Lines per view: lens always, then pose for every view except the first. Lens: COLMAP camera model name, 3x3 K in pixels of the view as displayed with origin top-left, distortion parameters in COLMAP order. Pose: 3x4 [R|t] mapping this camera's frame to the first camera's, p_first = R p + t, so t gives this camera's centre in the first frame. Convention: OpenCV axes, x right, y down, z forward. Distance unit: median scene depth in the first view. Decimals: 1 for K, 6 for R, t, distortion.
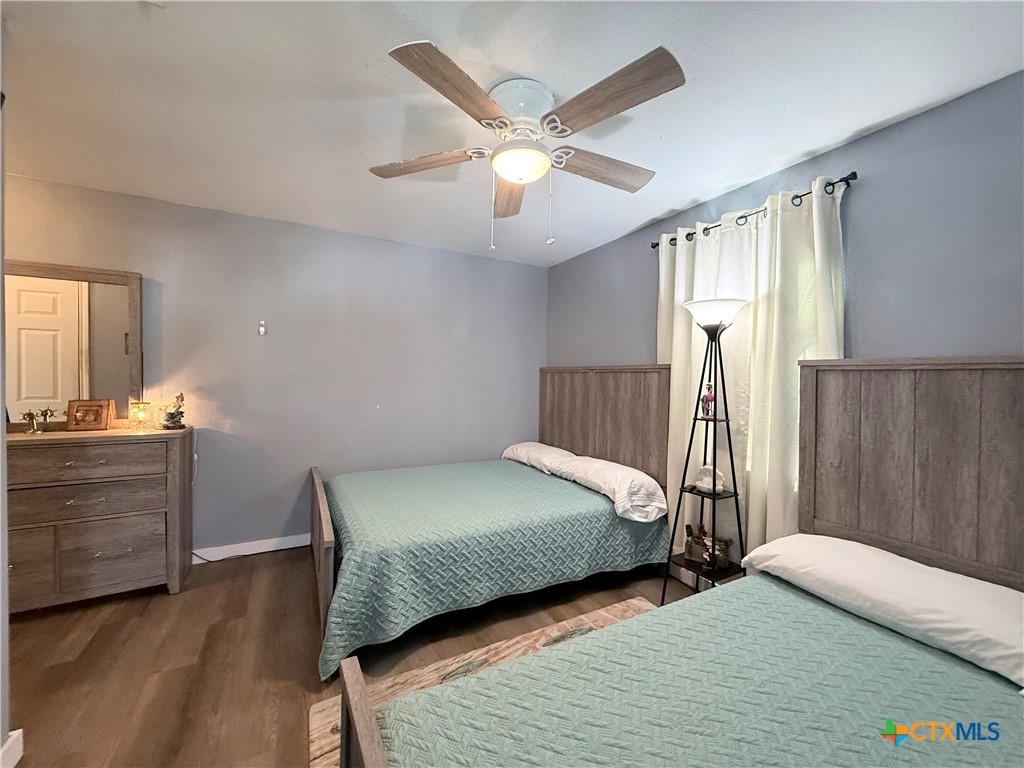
lens RADIAL K [[407.2, 0, 509.1], [0, 407.2, 383.4], [0, 0, 1]] dist [-0.001156, -0.000119]
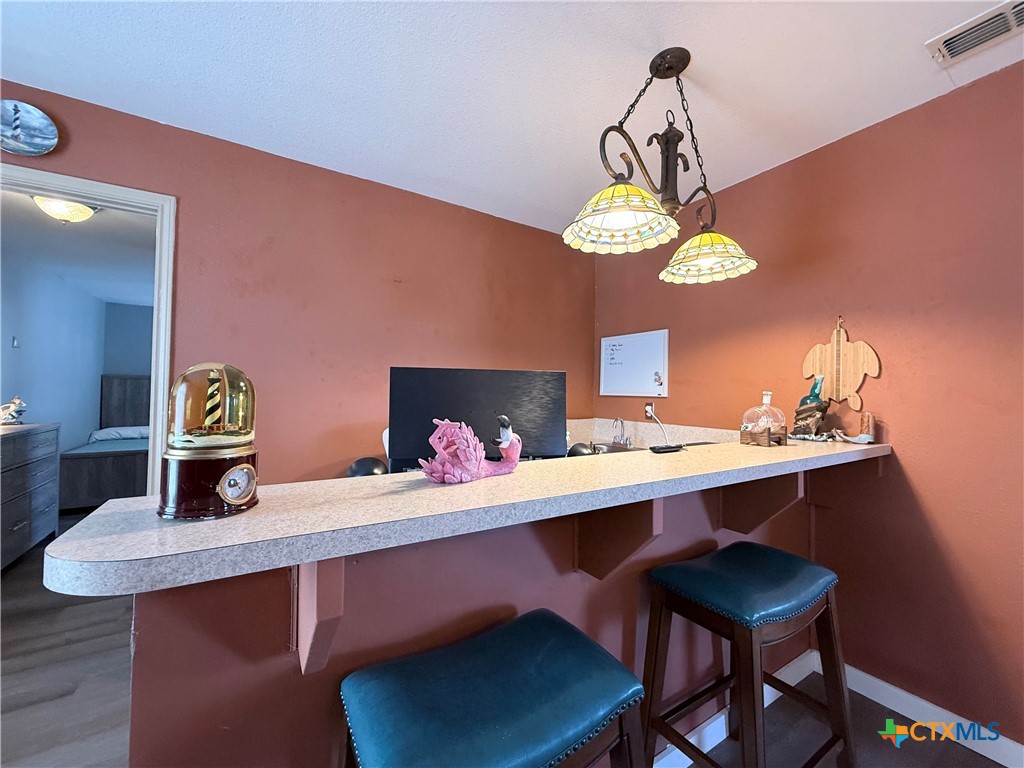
lens RADIAL K [[407.2, 0, 514.7], [0, 407.2, 384.8], [0, 0, 1]] dist [-0.001156, -0.000119]
pose [[-0.057065, 0.001241, 0.998370, -2.483555], [-0.002474, 0.999996, -0.001385, -0.011614], [-0.998367, -0.002549, -0.057062, -0.566214]]
